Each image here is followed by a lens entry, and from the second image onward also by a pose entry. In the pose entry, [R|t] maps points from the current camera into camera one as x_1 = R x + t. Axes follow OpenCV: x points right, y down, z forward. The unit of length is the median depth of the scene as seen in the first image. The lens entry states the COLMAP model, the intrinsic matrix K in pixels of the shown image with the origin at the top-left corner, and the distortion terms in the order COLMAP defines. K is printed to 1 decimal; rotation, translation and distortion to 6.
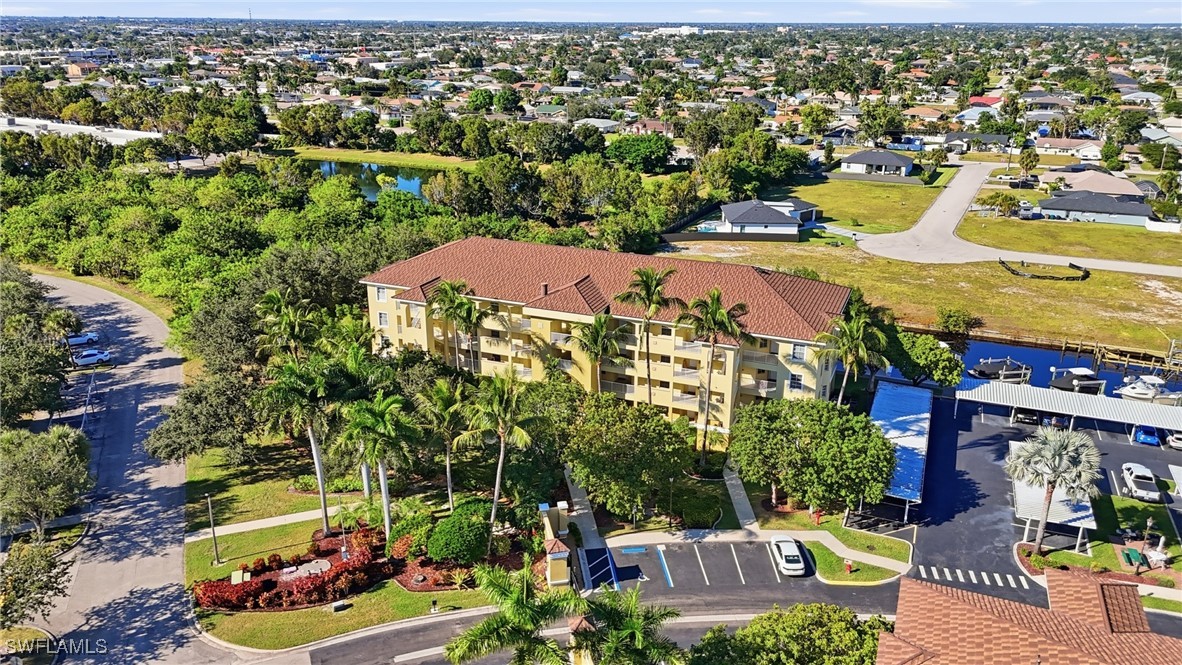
lens RADIAL K [[866.1, 0, 591.0], [0, 866.1, 332.5], [0, 0, 1]] dist [0.086416, -0.115336]
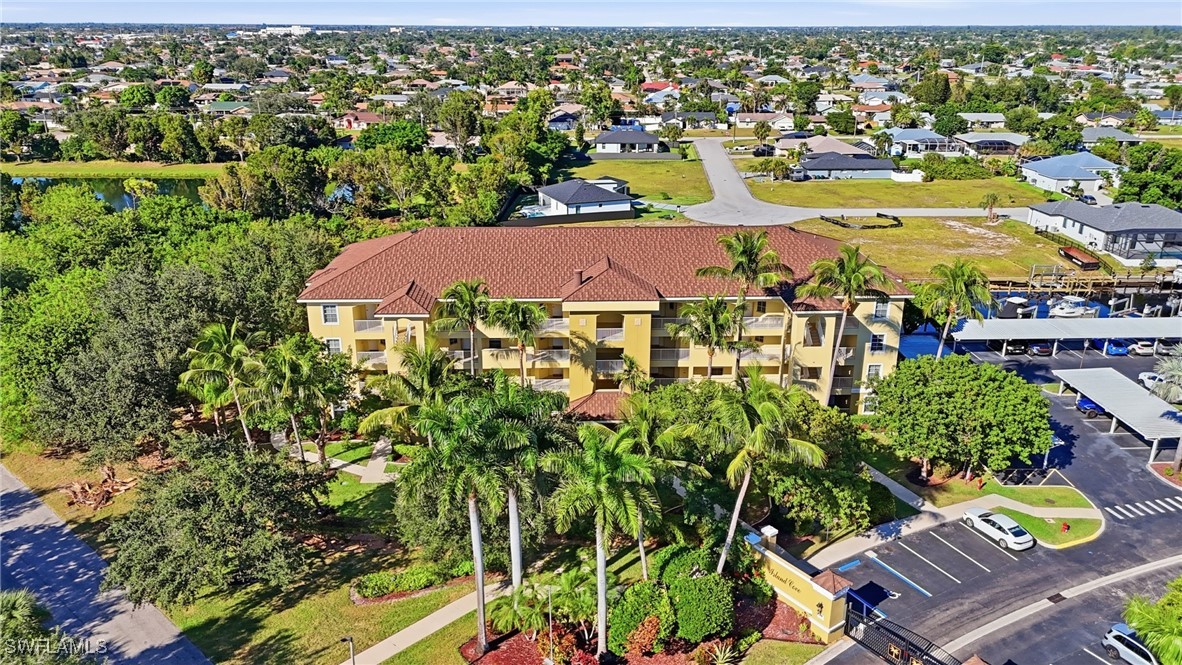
lens RADIAL K [[866.1, 0, 591.0], [0, 866.1, 332.5], [0, 0, 1]] dist [0.086416, -0.115336]
pose [[0.911883, -0.139305, 0.386086, -0.192562], [0.140341, 0.989771, 0.025656, -0.009746], [-0.385711, 0.030788, 0.922106, 0.134881]]
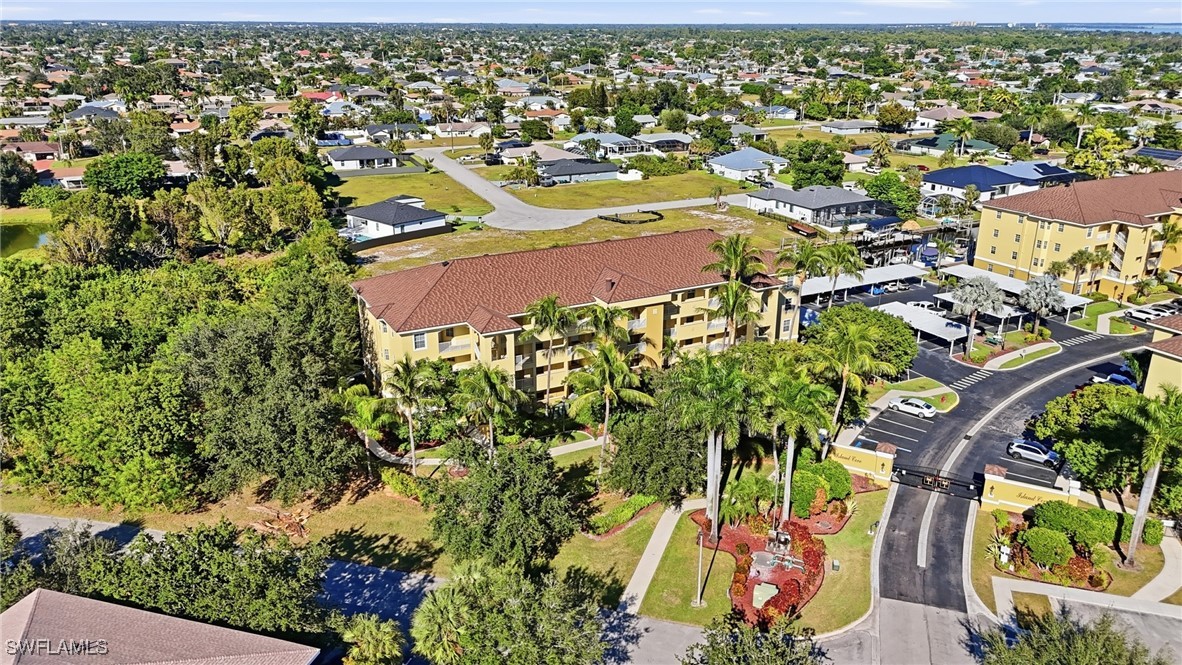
lens RADIAL K [[866.1, 0, 591.0], [0, 866.1, 332.5], [0, 0, 1]] dist [0.086416, -0.115336]
pose [[0.641637, -0.260185, 0.721530, -0.446046], [0.258481, 0.959030, 0.115967, -0.064370], [-0.722142, 0.112093, 0.682602, 0.164064]]
